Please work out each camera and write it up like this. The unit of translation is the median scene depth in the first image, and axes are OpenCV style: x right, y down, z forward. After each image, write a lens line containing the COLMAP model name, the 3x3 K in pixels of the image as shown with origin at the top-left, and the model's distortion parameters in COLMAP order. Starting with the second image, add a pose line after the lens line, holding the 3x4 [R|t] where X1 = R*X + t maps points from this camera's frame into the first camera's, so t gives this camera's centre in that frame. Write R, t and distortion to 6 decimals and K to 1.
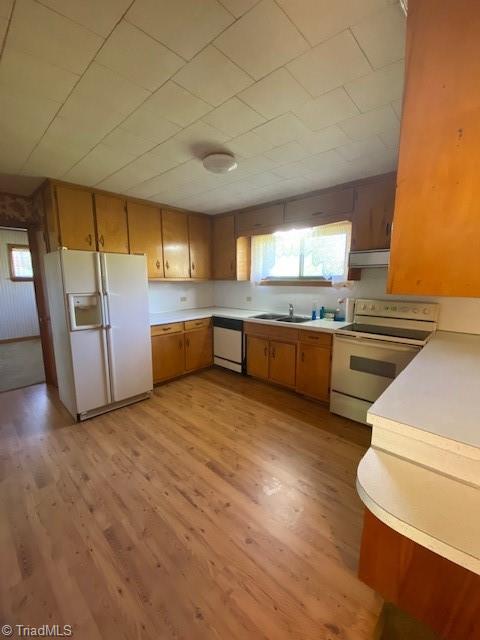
lens RADIAL K [[262.6, 0, 242.3], [0, 262.6, 321.5], [0, 0, 1]] dist [0.021906, -0.002709]
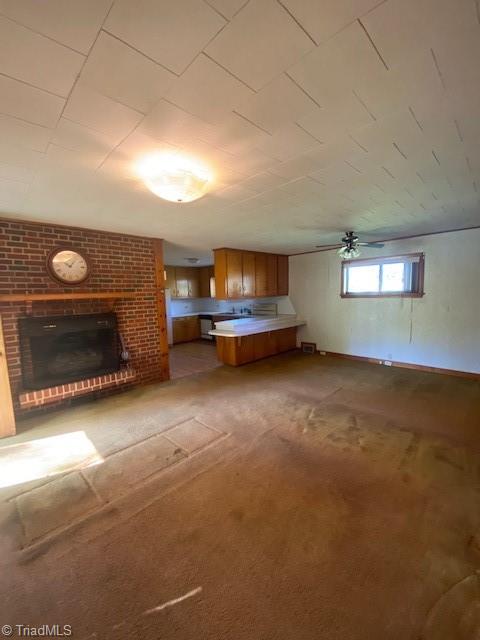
lens RADIAL K [[262.6, 0, 238.7], [0, 262.6, 321.5], [0, 0, 1]] dist [0.021906, -0.002709]
pose [[0.997723, -0.024406, -0.062881, 0.416388], [0.021096, 0.998383, -0.052782, 0.194233], [0.064068, 0.051335, 0.996624, -1.352927]]
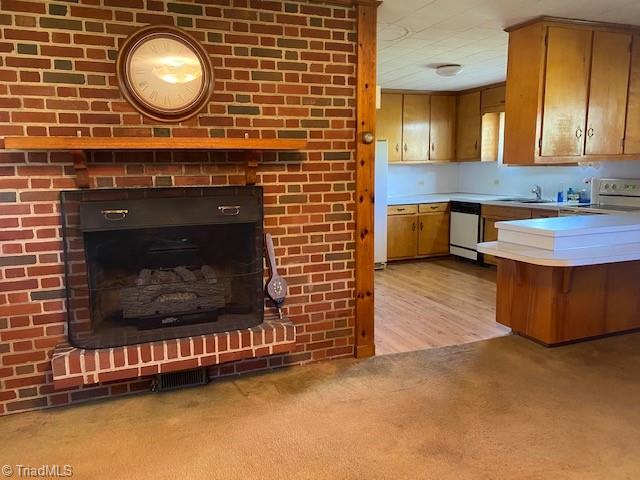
lens RADIAL K [[477.8, 0, 306.1], [0, 477.8, 241.1], [0, 0, 1]] dist [0.008719, -0.018085]
pose [[0.886742, 0.055234, -0.458953, 0.271918], [-0.055769, 0.998367, 0.012401, 0.163196], [0.458889, 0.014599, 0.888374, -0.914356]]
